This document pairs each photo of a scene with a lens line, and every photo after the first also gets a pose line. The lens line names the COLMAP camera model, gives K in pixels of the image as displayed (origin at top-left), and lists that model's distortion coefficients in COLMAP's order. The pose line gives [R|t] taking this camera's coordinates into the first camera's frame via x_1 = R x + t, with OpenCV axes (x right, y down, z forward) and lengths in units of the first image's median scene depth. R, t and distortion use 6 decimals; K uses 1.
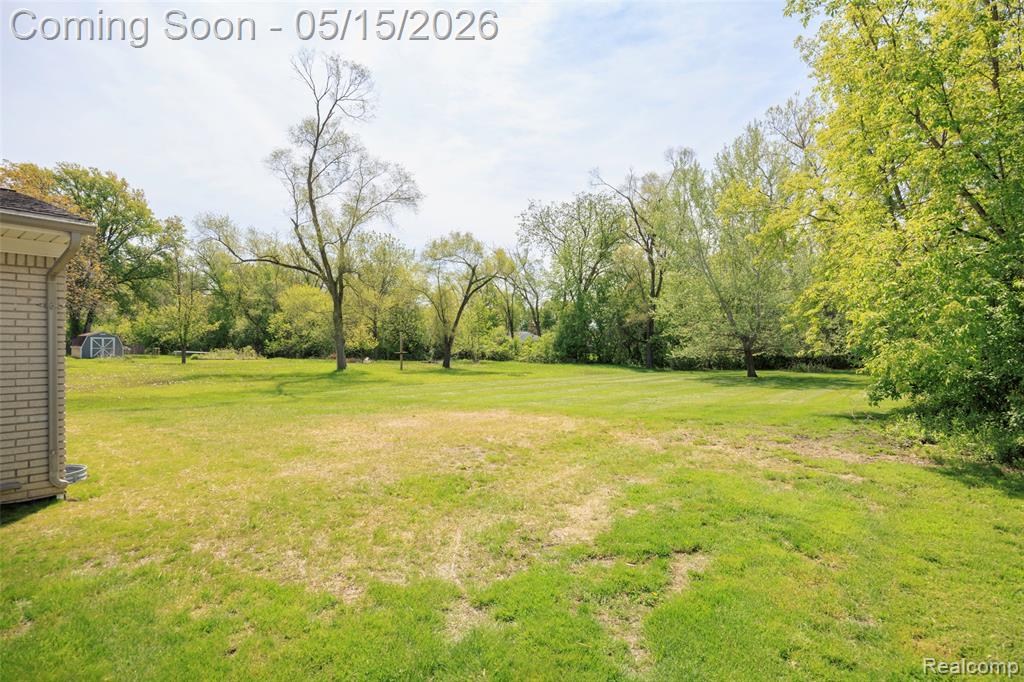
lens RADIAL K [[520.5, 0, 512.0], [0, 520.5, 341.0], [0, 0, 1]] dist [-0.001160, -0.000401]
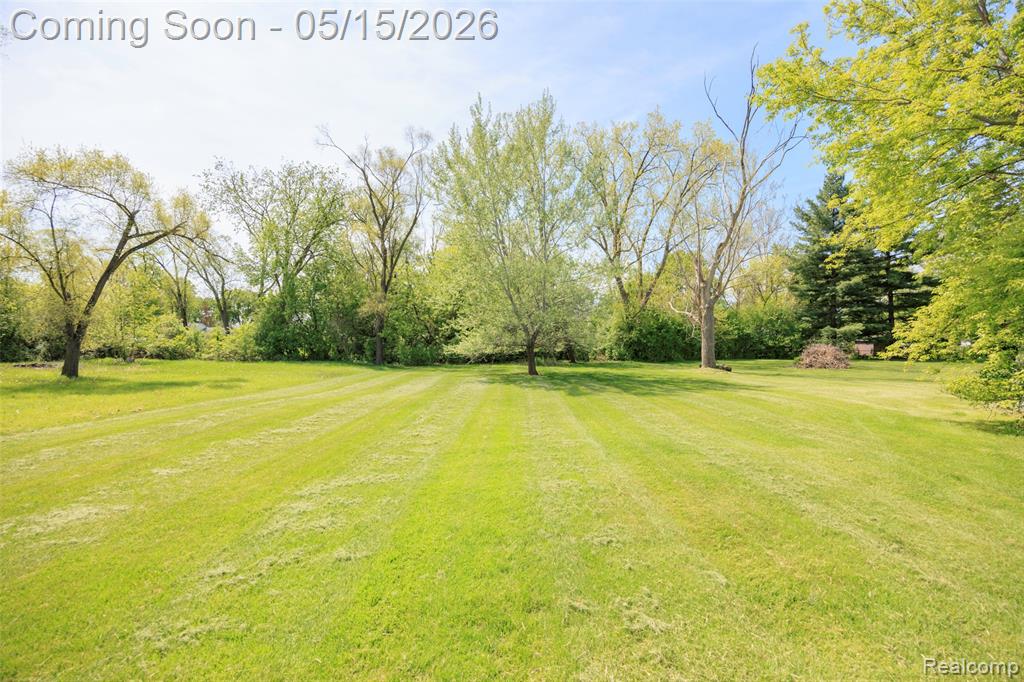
lens RADIAL K [[438.9, 0, 513.9], [0, 438.9, 342.5], [0, 0, 1]] dist [-0.011708, -0.000060]
pose [[0.784742, 0.000543, 0.619822, -0.028462], [-0.010227, 0.999875, 0.012071, 0.001801], [-0.619738, -0.015811, 0.784650, 0.238219]]
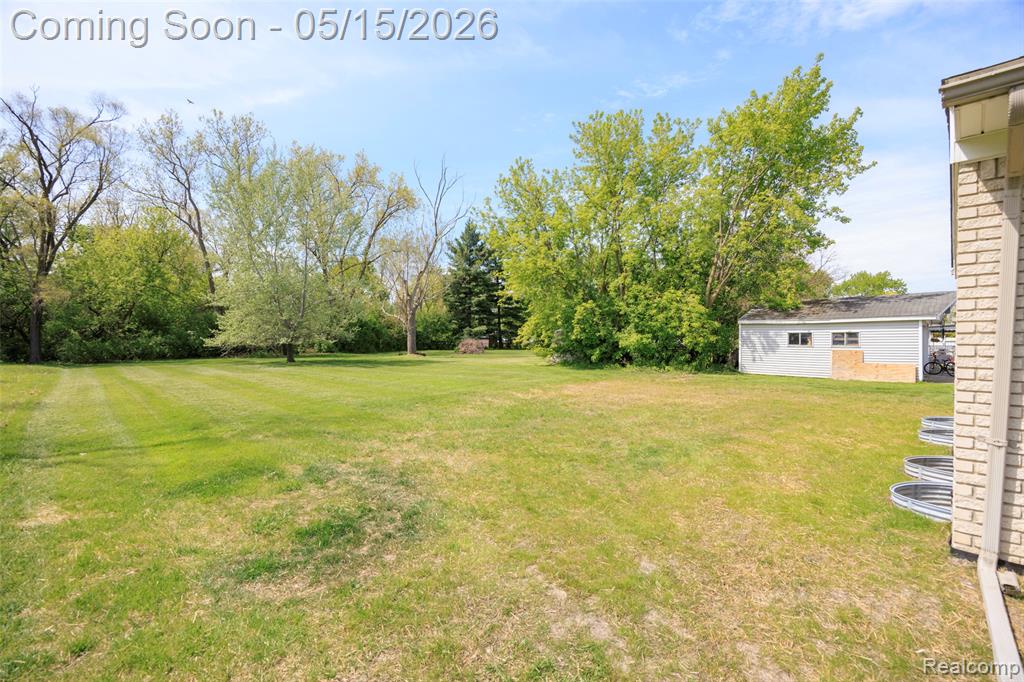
lens RADIAL K [[438.9, 0, 513.9], [0, 438.9, 342.5], [0, 0, 1]] dist [-0.011708, -0.000060]
pose [[0.134650, -0.006106, 0.990874, -0.247550], [-0.018624, 0.999789, 0.008692, 0.004593], [-0.990718, -0.019624, 0.134508, 0.223353]]
